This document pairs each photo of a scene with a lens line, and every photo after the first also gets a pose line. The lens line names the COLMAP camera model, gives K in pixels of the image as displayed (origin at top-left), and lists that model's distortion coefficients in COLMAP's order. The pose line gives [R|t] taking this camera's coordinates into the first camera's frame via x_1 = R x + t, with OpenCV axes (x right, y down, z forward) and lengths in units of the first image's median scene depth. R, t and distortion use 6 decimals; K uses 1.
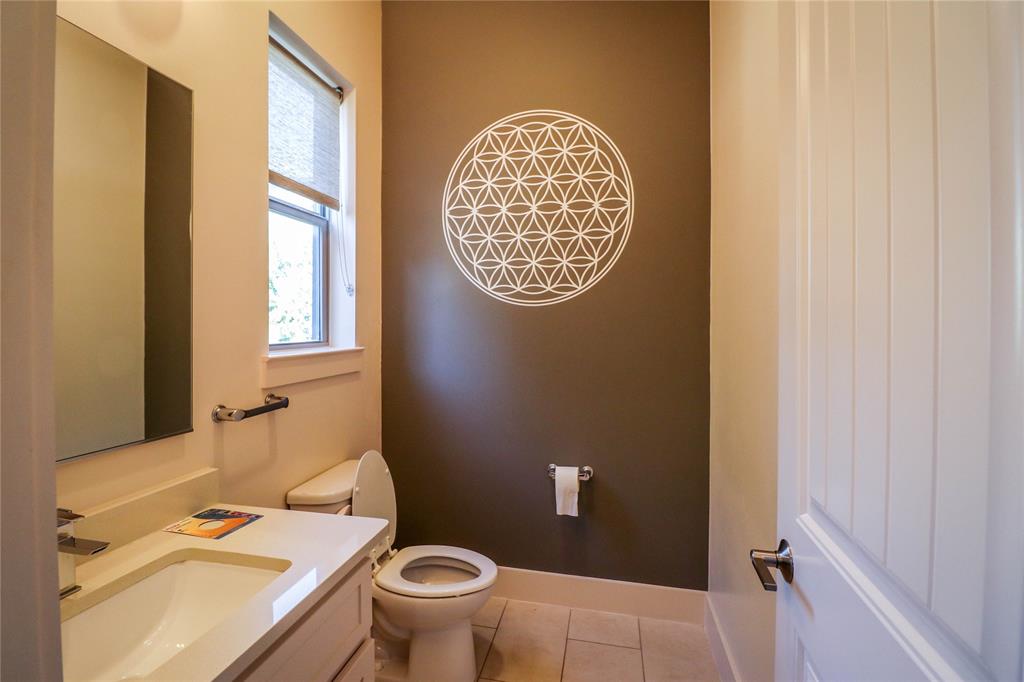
lens RADIAL K [[490.7, 0, 501.4], [0, 490.7, 323.3], [0, 0, 1]] dist [-0.010440, -0.004051]
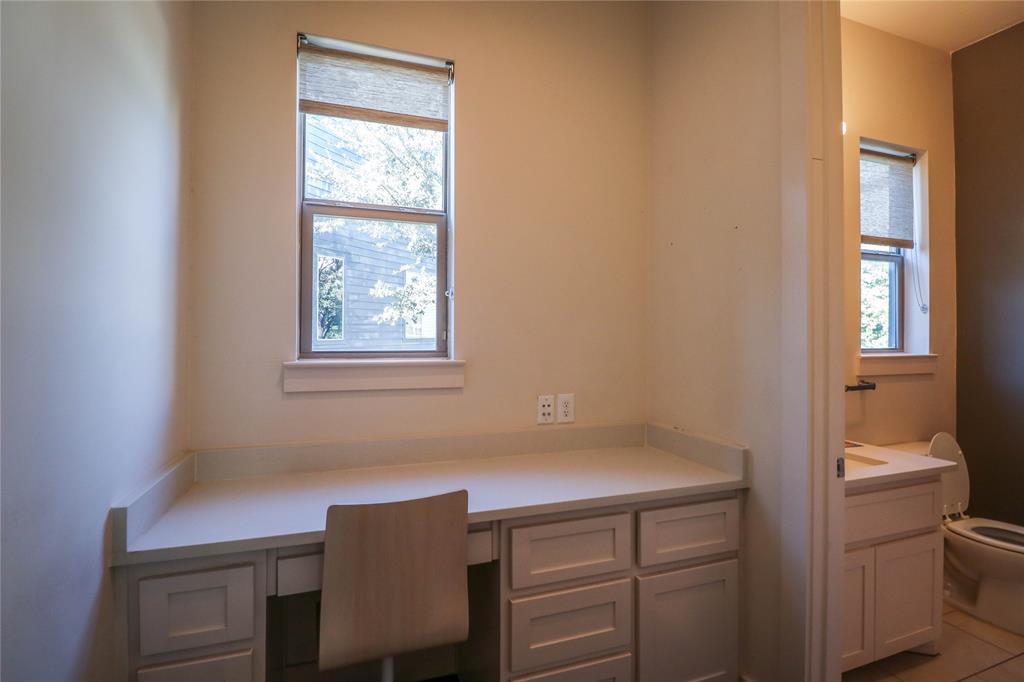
lens RADIAL K [[490.7, 0, 517.0], [0, 490.7, 333.0], [0, 0, 1]] dist [-0.010440, -0.004051]
pose [[0.547229, -0.004314, -0.836972, 0.179858], [-0.004089, 0.999961, -0.007827, 0.009732], [0.836973, 0.007706, 0.547190, -0.610802]]
